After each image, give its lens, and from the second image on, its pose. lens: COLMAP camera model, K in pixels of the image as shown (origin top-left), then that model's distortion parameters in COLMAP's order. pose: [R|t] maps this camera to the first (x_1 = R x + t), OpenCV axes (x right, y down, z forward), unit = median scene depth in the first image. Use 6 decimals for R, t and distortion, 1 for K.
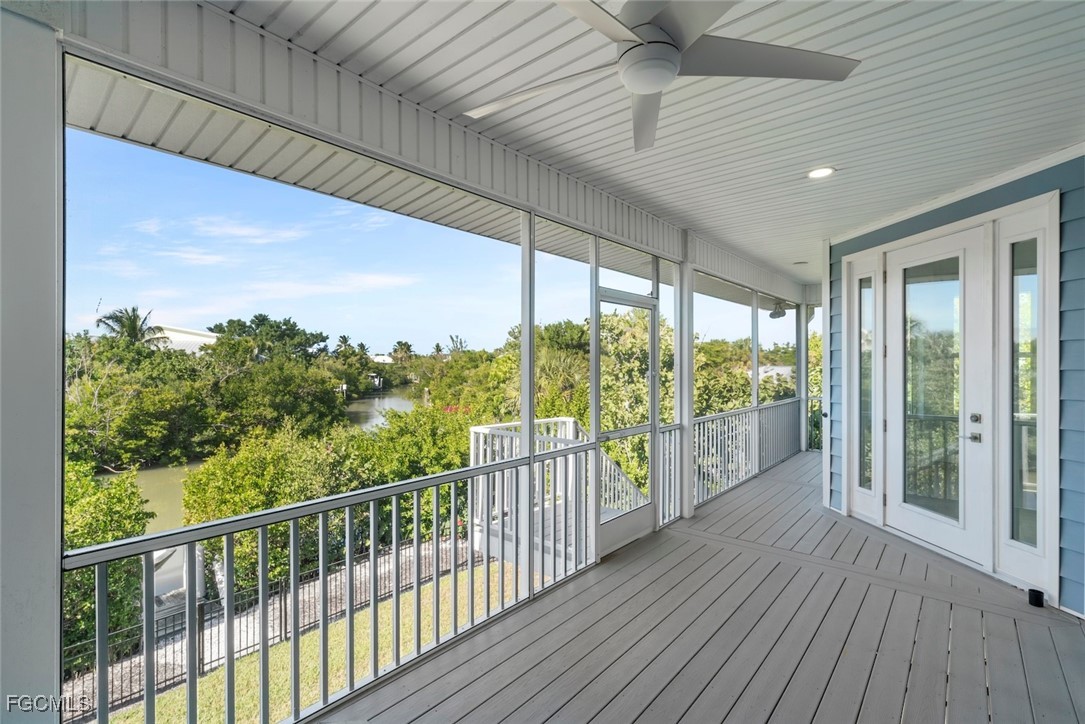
lens RADIAL K [[495.5, 0, 542.7], [0, 495.5, 365.3], [0, 0, 1]] dist [0.003079, 0.000062]
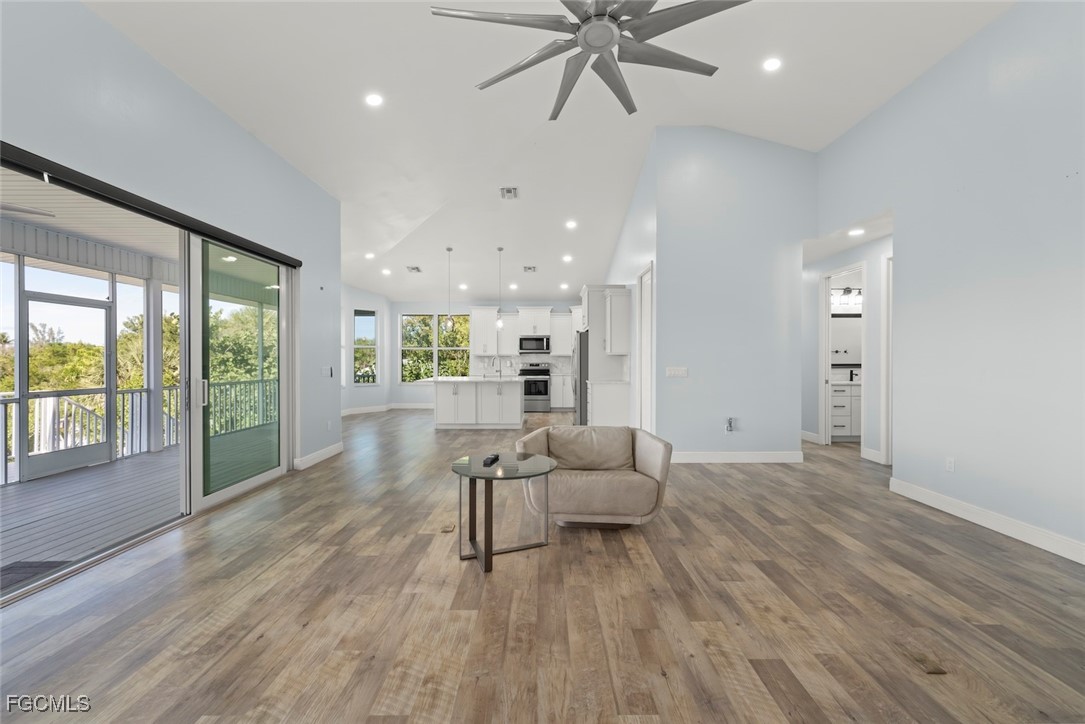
lens RADIAL K [[417.5, 0, 542.3], [0, 417.5, 360.9], [0, 0, 1]] dist [-0.000994, 0.000077]
pose [[0.764797, -0.002146, 0.644268, 0.056363], [0.002939, 0.999996, -0.000157, 0.006043], [-0.644265, 0.002014, 0.764800, -0.105073]]
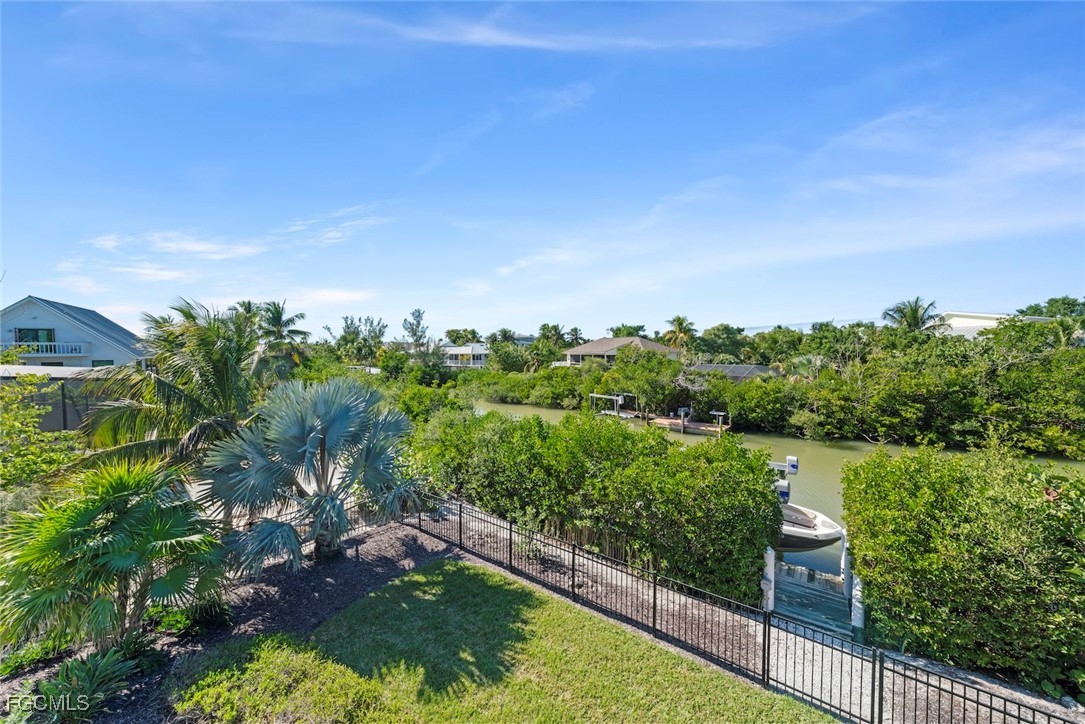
lens RADIAL K [[388.0, 0, 544.9], [0, 388.0, 363.8], [0, 0, 1]] dist [-0.000200, 0.000255]
pose [[0.071381, 0.038422, -0.996709, -0.003977], [-0.002170, 0.999261, 0.038365, -0.002628], [0.997447, -0.000576, 0.071412, 0.146893]]
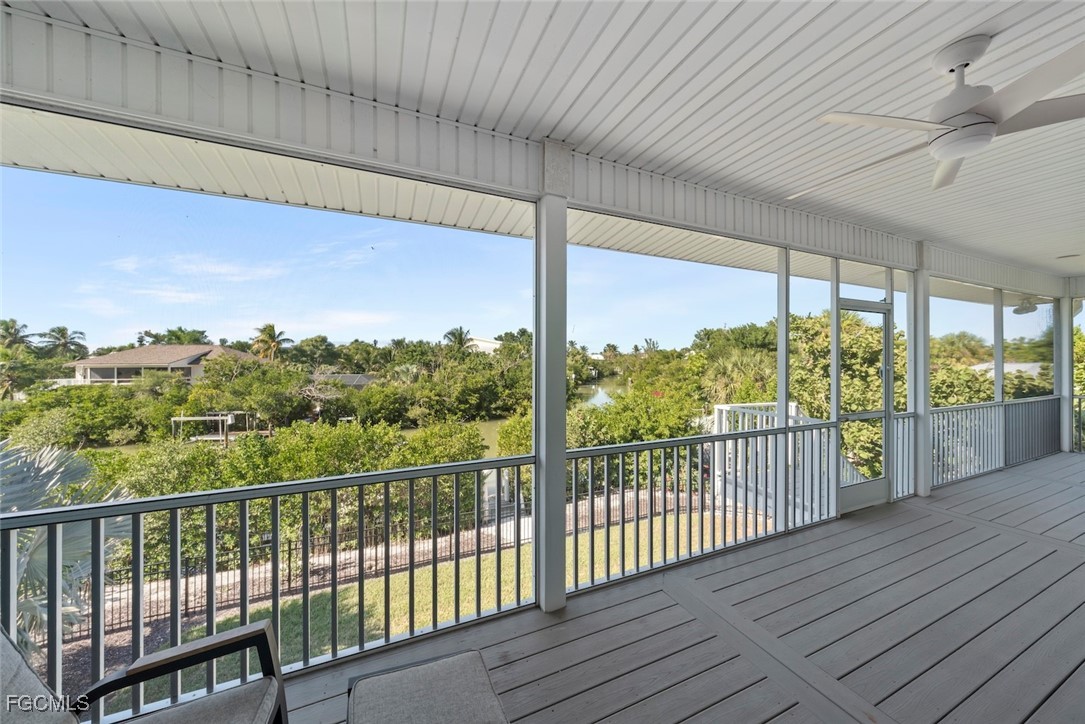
lens RADIAL K [[367.4, 0, 542.6], [0, 367.4, 359.8], [0, 0, 1]] dist [-0.002094, -0.000042]
pose [[0.898235, 0.000105, -0.439516, -0.017726], [-0.001943, 0.999991, -0.003733, 0.000307], [0.439512, 0.004207, 0.898227, -0.019240]]
